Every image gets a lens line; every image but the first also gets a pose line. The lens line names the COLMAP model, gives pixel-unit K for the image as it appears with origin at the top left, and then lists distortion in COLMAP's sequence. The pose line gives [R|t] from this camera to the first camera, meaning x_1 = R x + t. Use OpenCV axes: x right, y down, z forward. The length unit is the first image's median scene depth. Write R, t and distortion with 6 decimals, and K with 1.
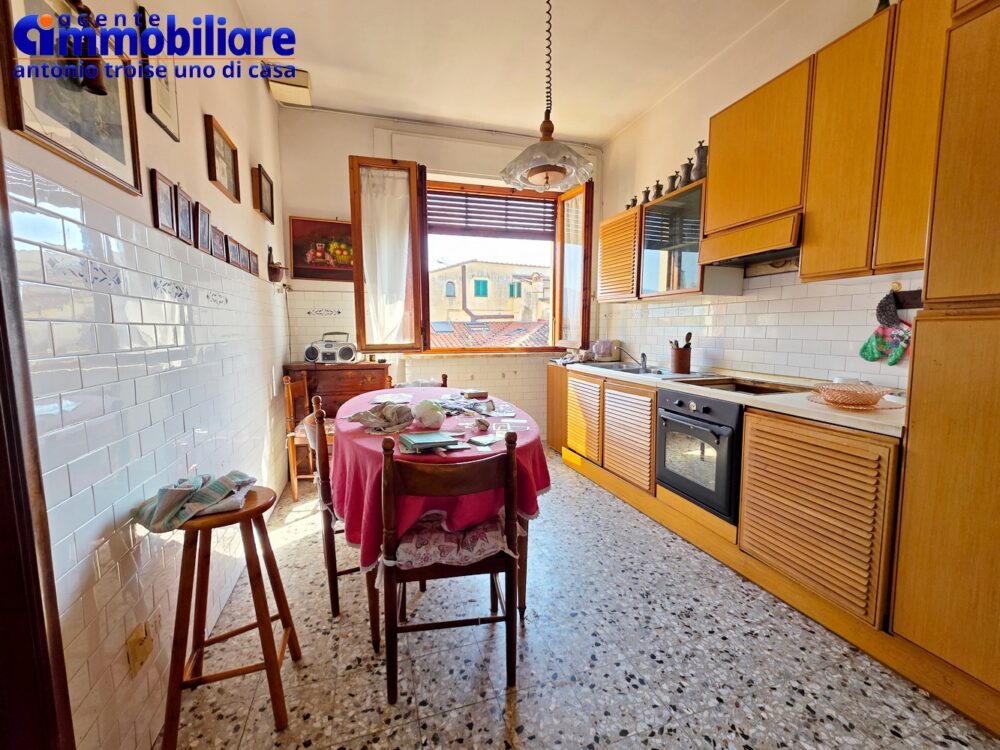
lens RADIAL K [[420.4, 0, 503.8], [0, 420.4, 372.9], [0, 0, 1]] dist [0.001080, -0.000288]
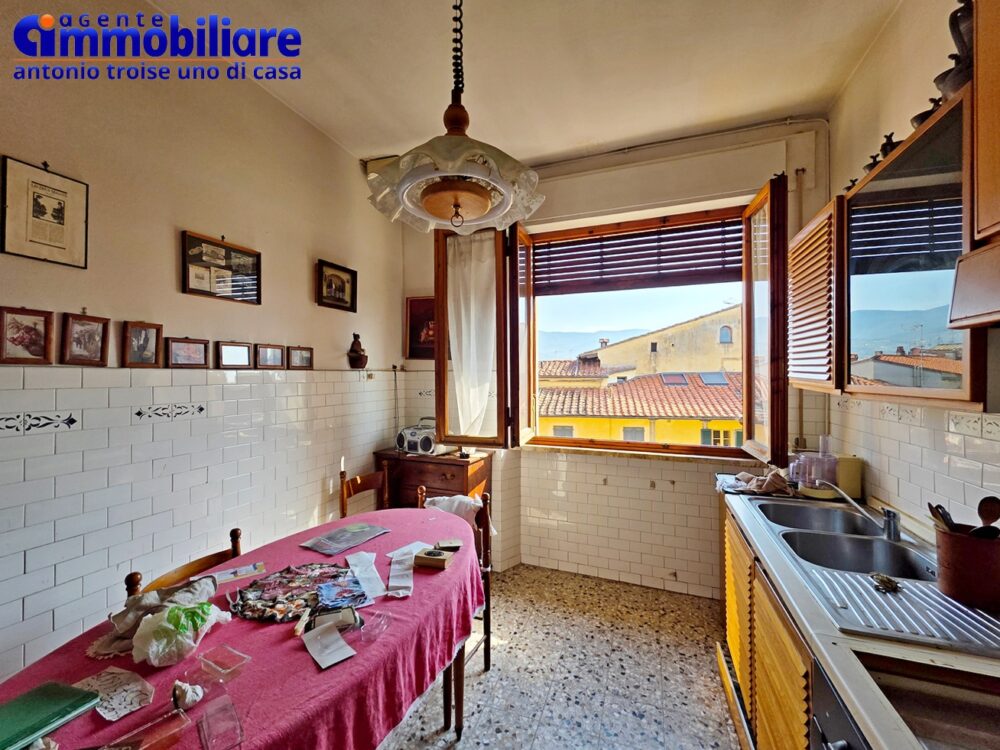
lens RADIAL K [[420.4, 0, 503.8], [0, 420.4, 372.9], [0, 0, 1]] dist [0.001080, -0.000288]
pose [[0.792167, -0.003839, -0.610292, 0.280163], [-0.062786, 0.994162, -0.087750, -0.123257], [0.607066, 0.107830, 0.787301, 0.377246]]
